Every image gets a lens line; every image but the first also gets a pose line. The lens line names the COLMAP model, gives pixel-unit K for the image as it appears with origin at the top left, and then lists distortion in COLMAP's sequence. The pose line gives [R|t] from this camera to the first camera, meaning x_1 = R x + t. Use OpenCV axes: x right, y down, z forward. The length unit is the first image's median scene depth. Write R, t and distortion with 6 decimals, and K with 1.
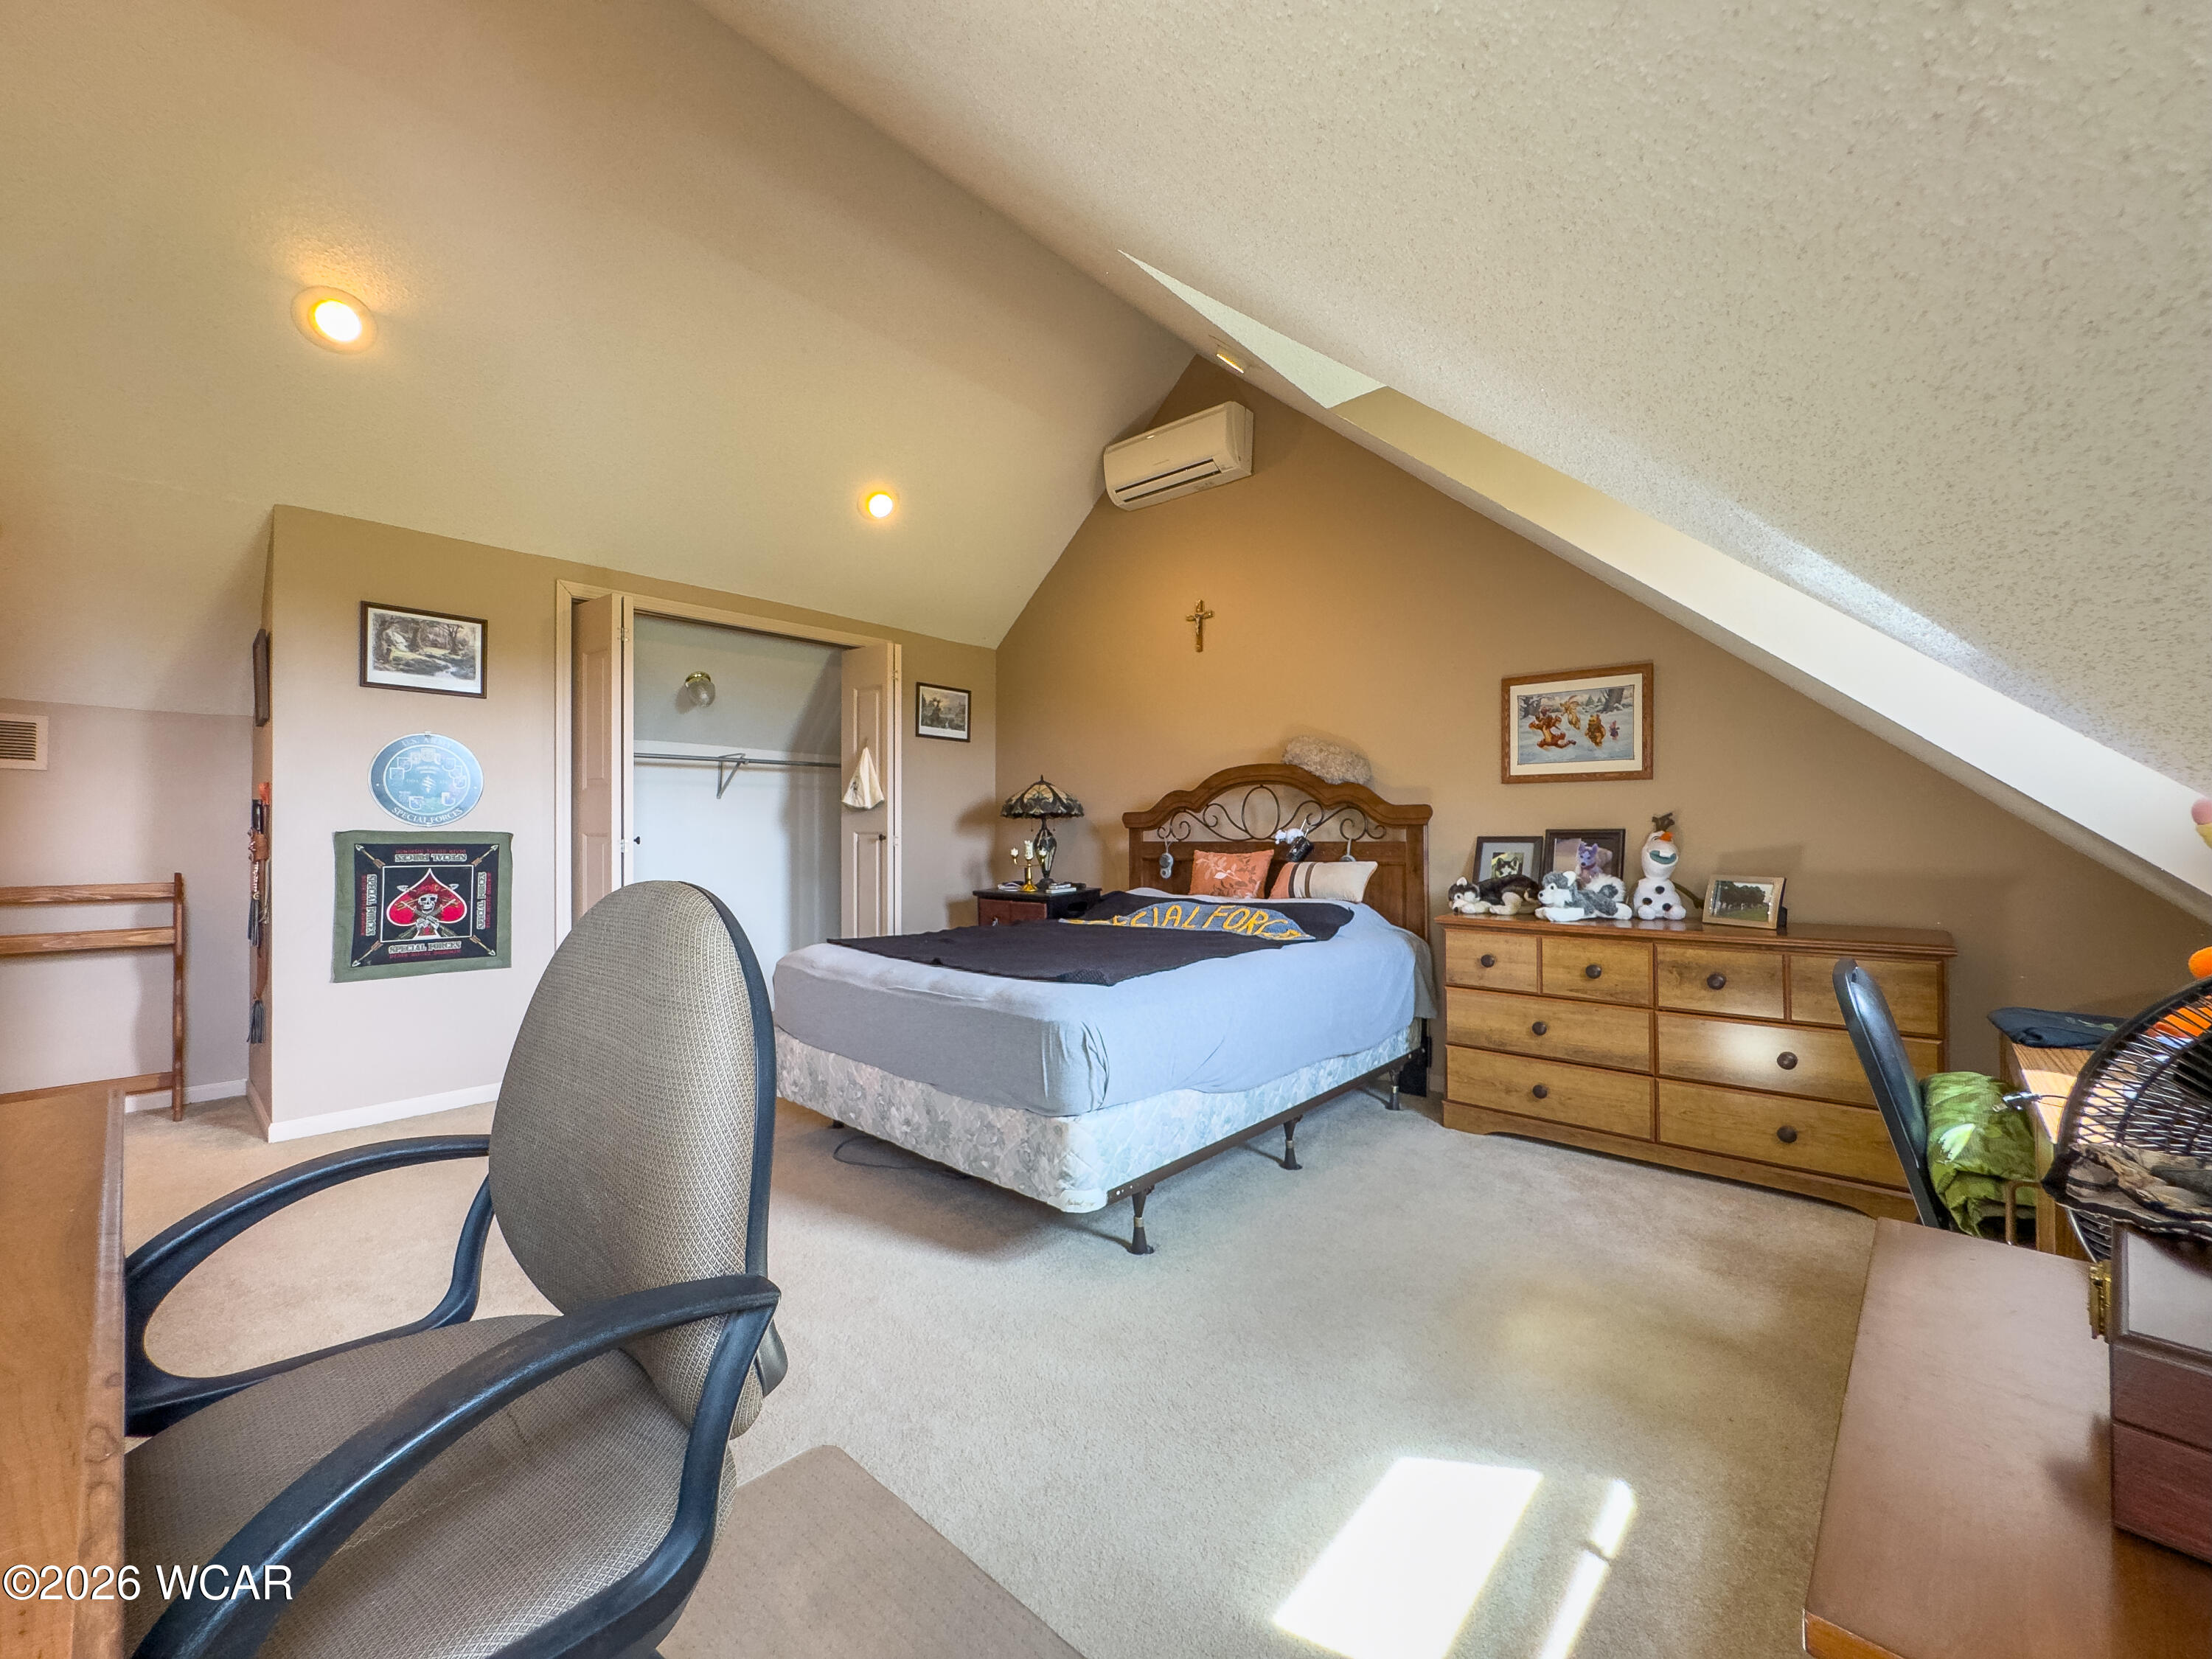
lens RADIAL K [[869.3, 0, 1096.3], [0, 869.3, 843.3], [0, 0, 1]] dist [-0.000738, -0.000503]
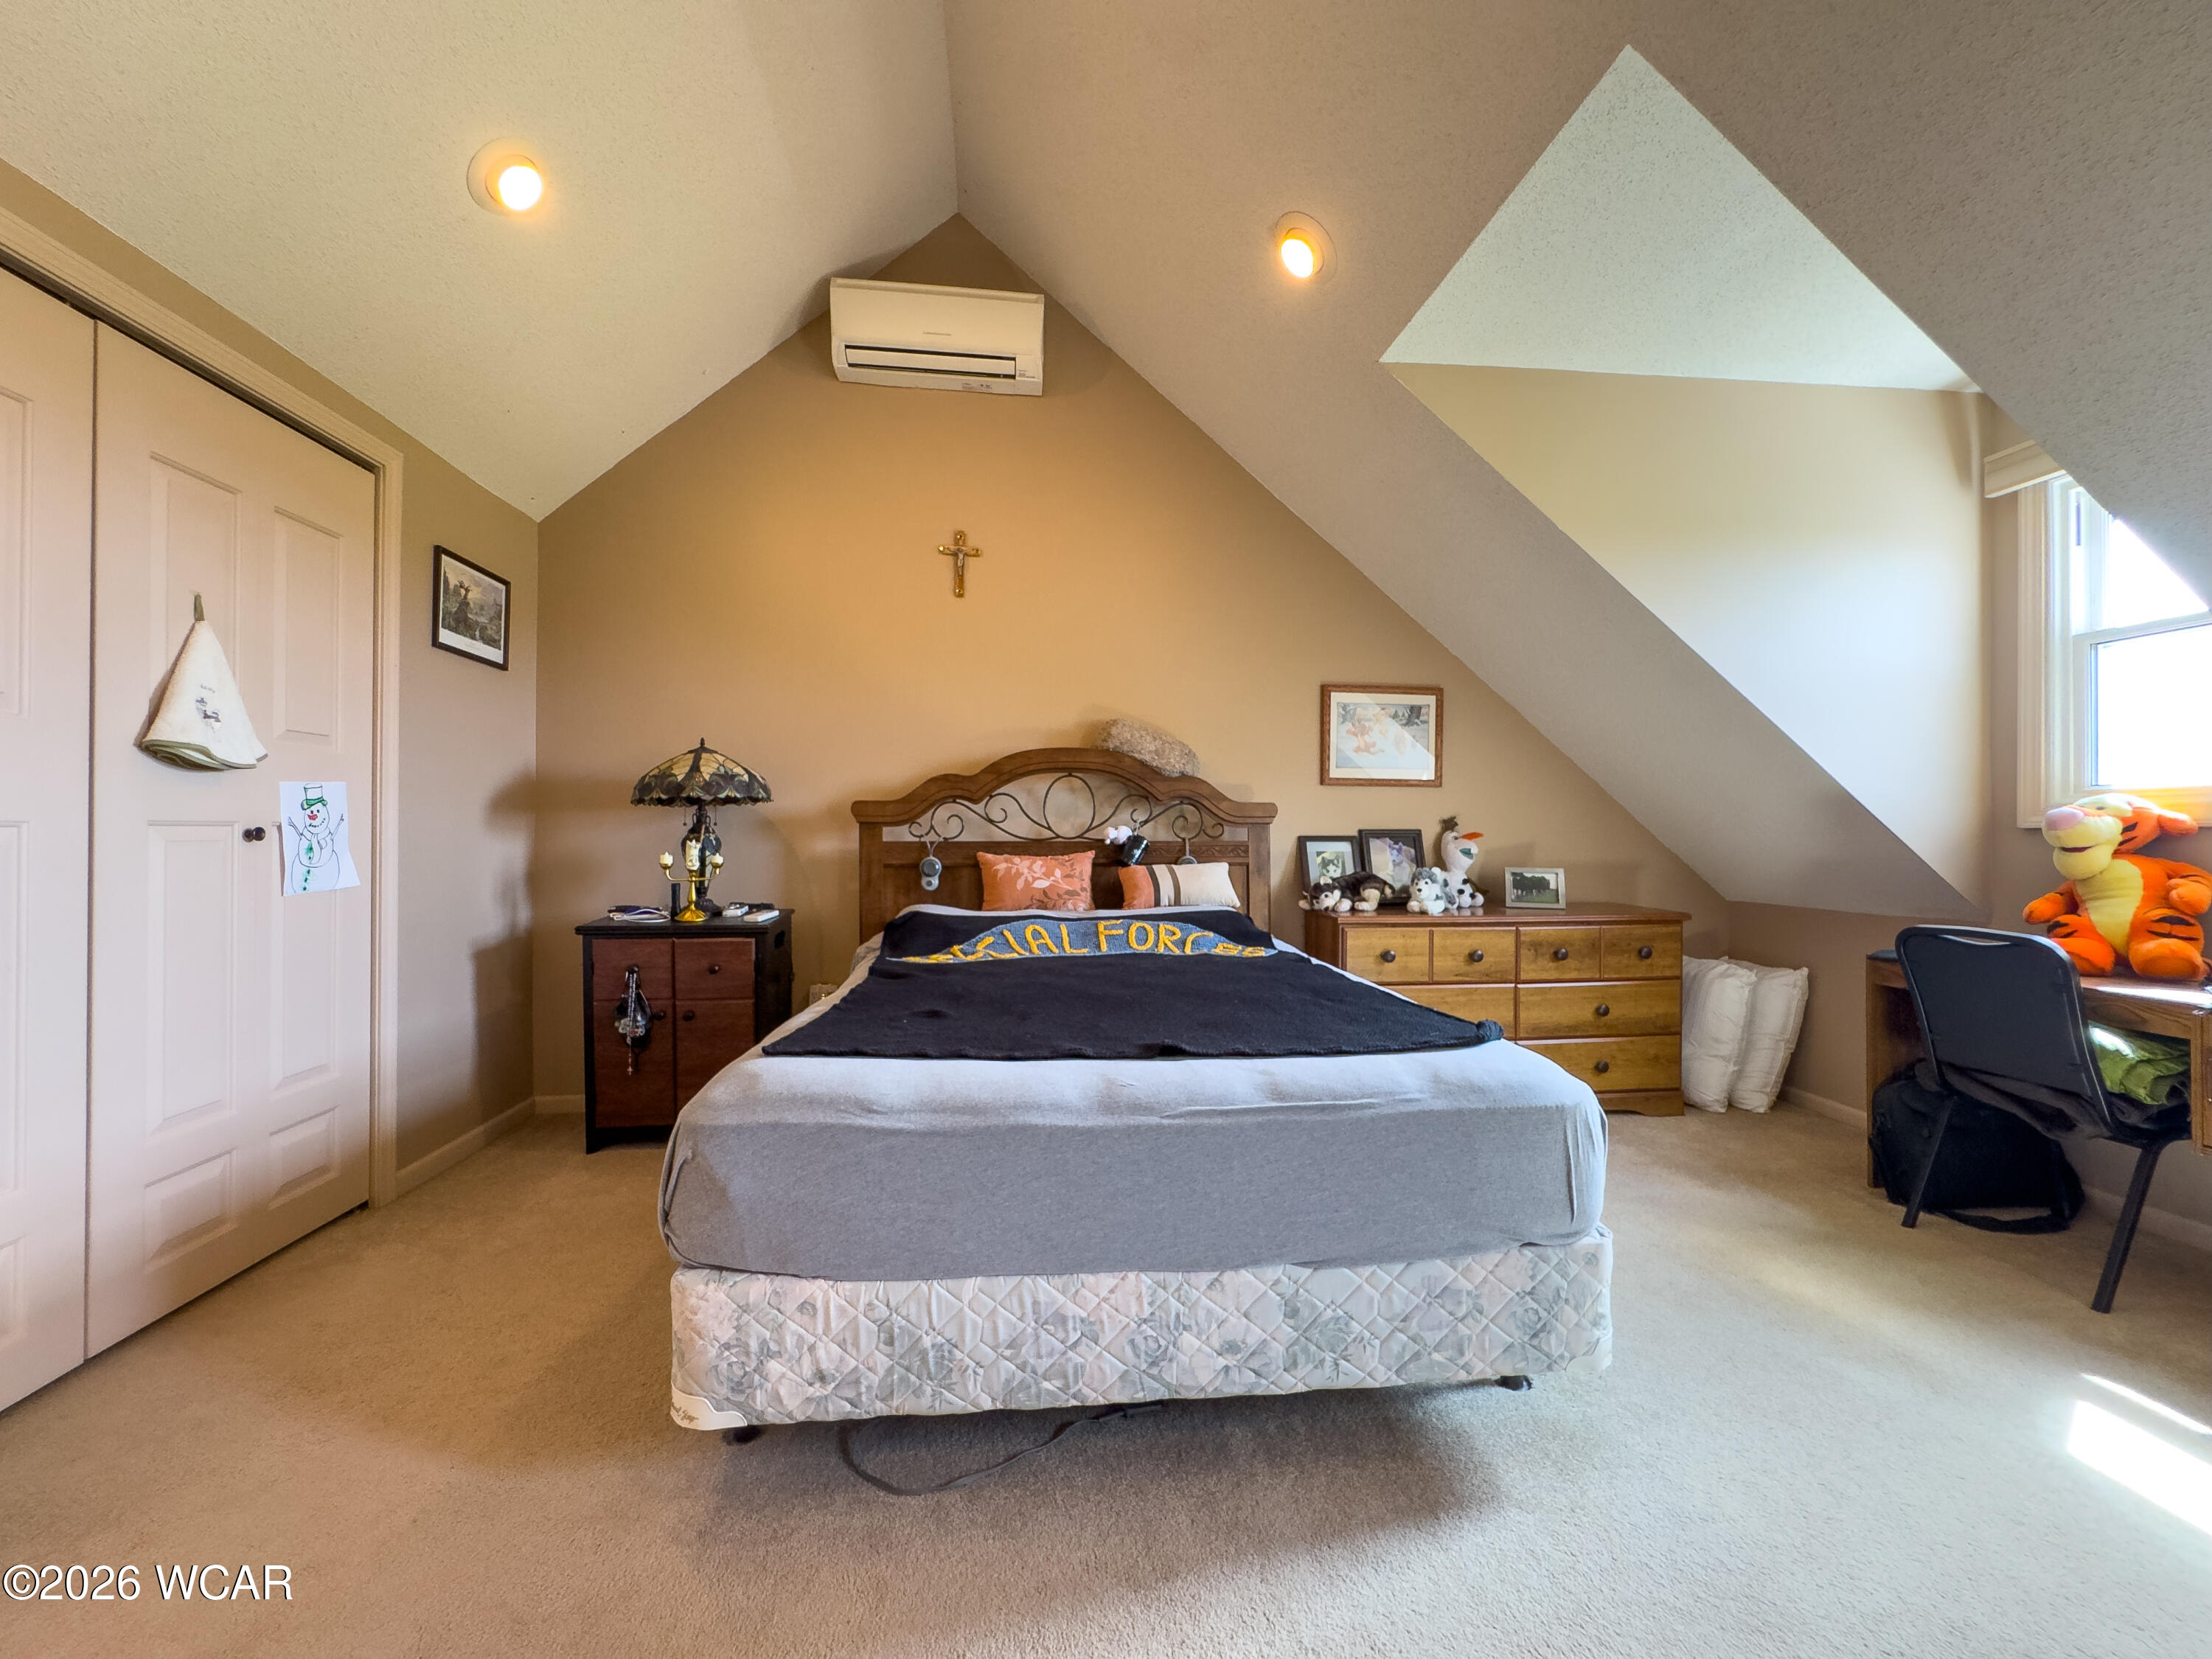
lens RADIAL K [[889.8, 0, 1094.5], [0, 889.8, 831.7], [0, 0, 1]] dist [-0.004830, 0.000586]
pose [[0.668501, 0.004418, 0.743698, -0.451380], [0.002768, 0.999961, -0.008428, -0.003854], [-0.743706, 0.007692, 0.668463, 0.438574]]
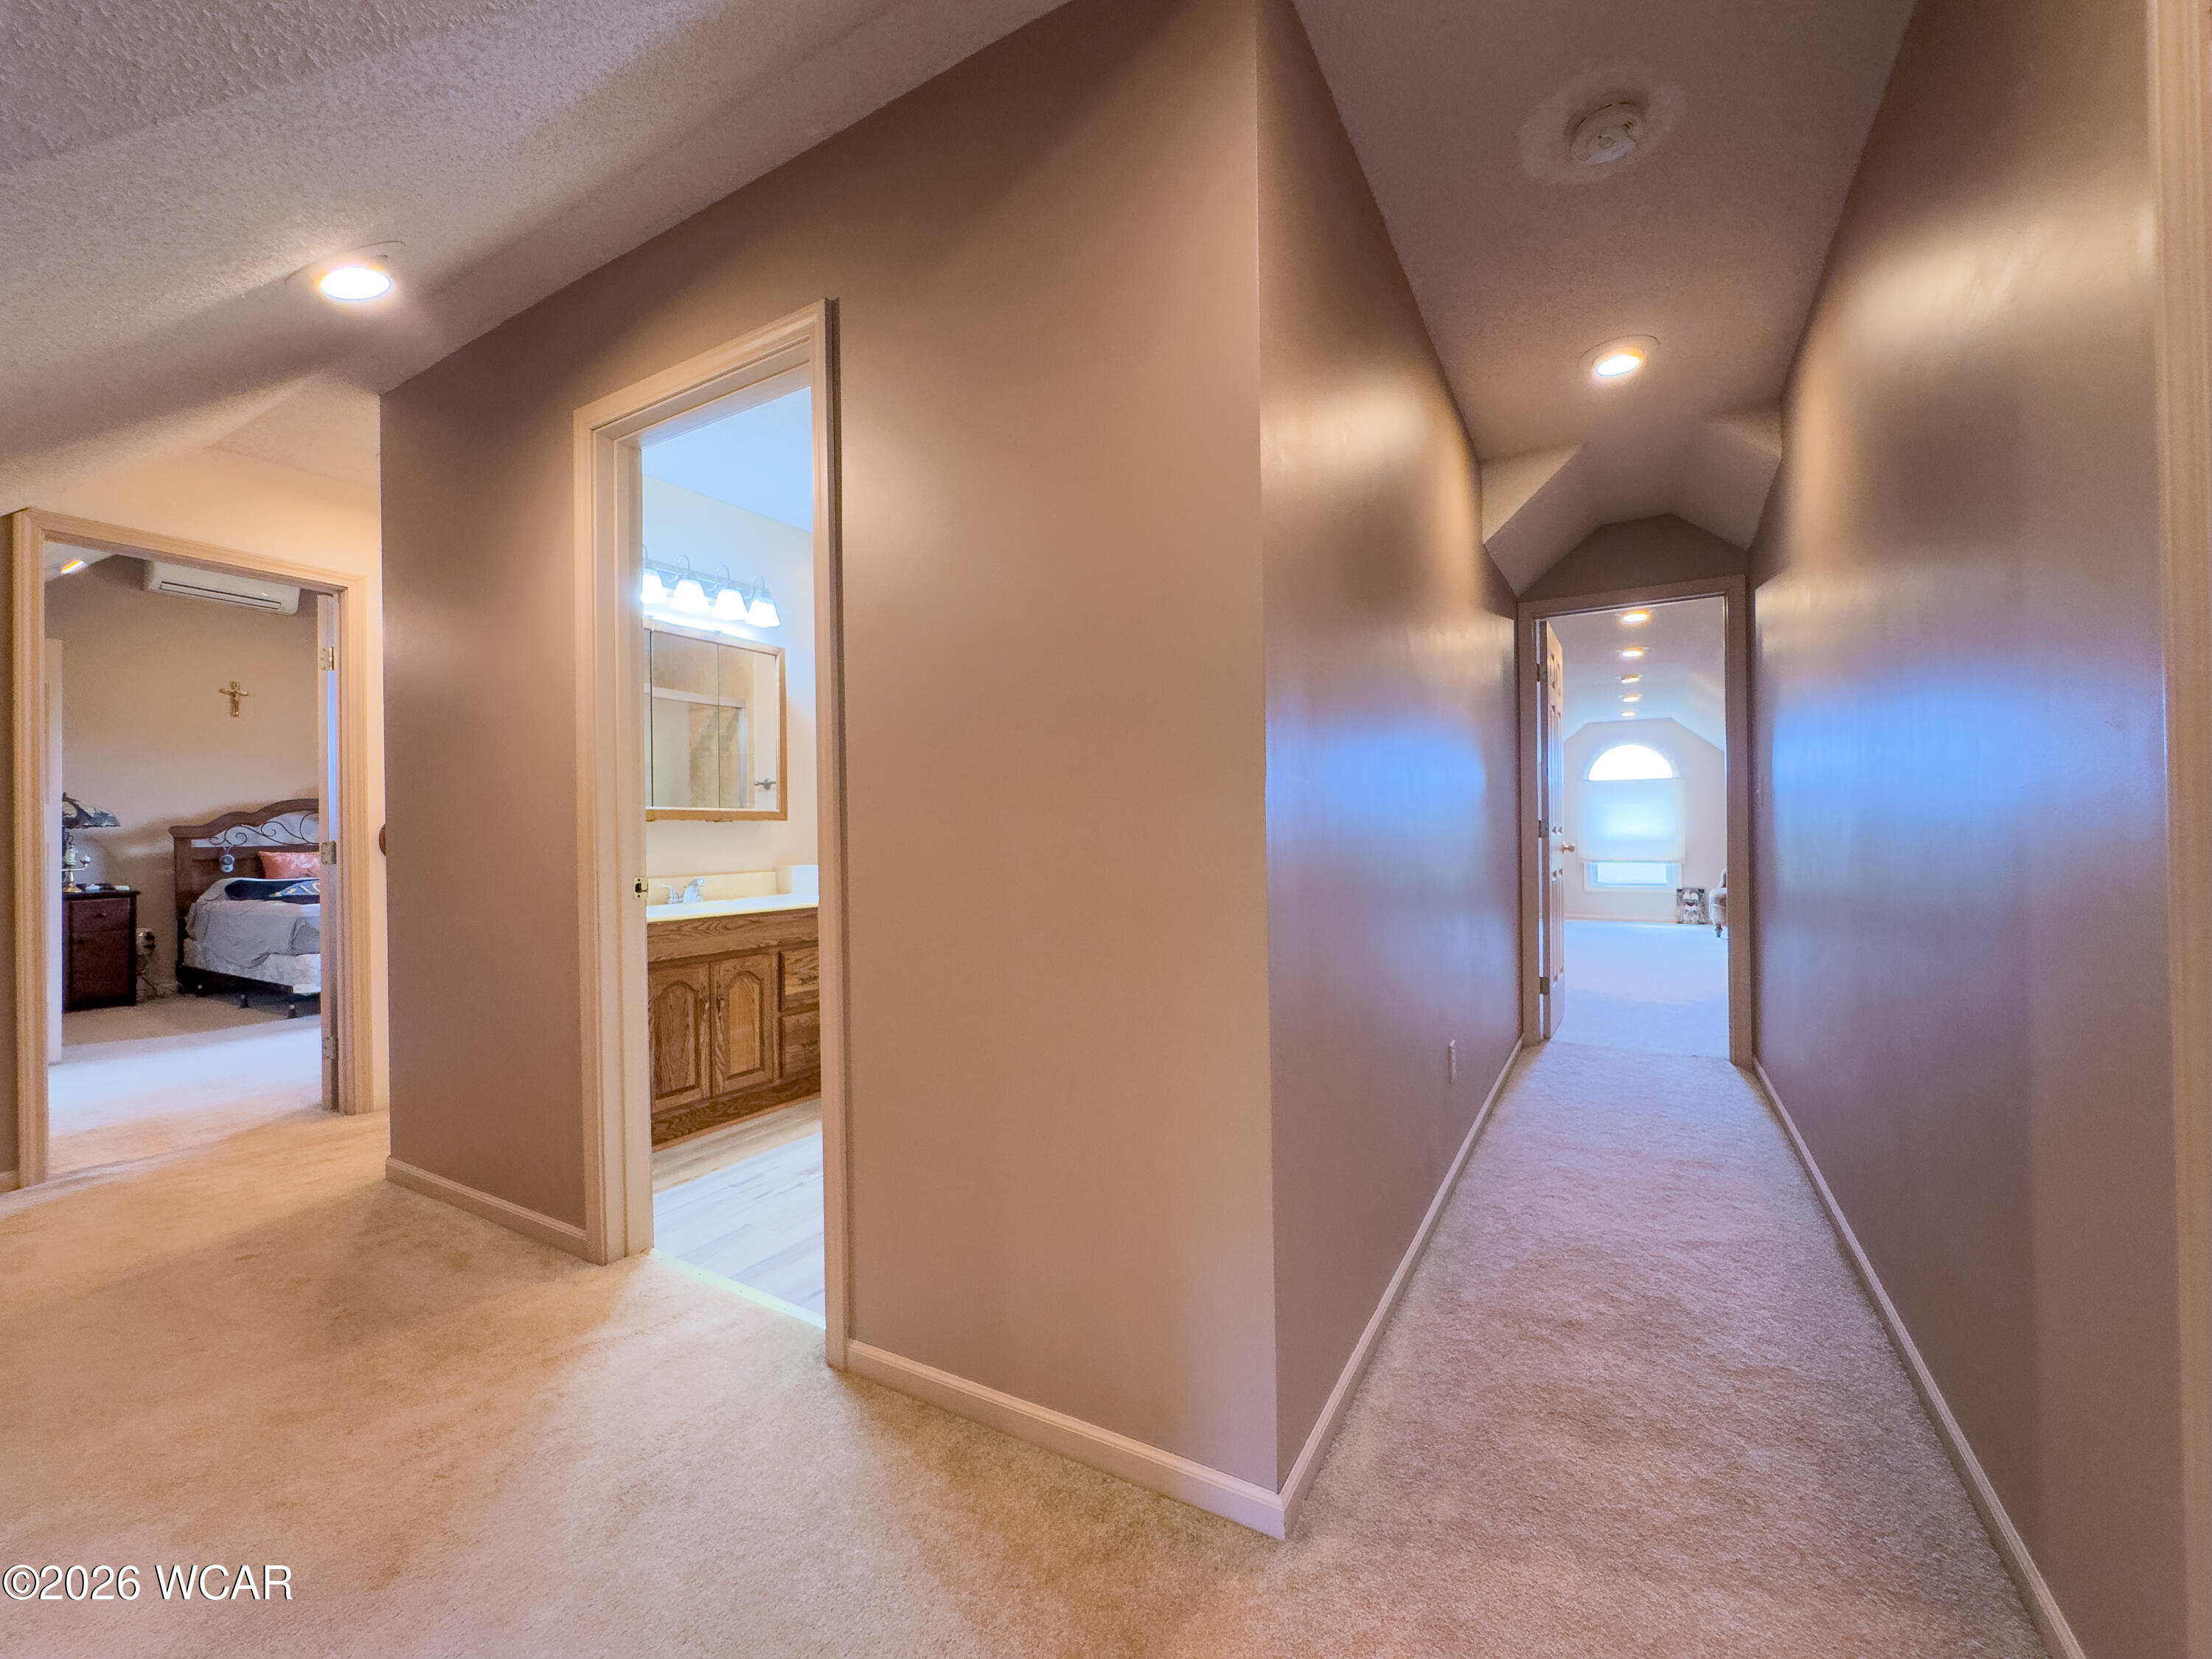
lens RADIAL K [[889.8, 0, 1094.5], [0, 889.8, 831.7], [0, 0, 1]] dist [-0.004830, 0.000586]
pose [[-0.195701, 0.001201, 0.980663, -1.875299], [0.019813, 0.999800, 0.002729, -0.002380], [-0.980463, 0.019964, -0.195686, -0.139134]]
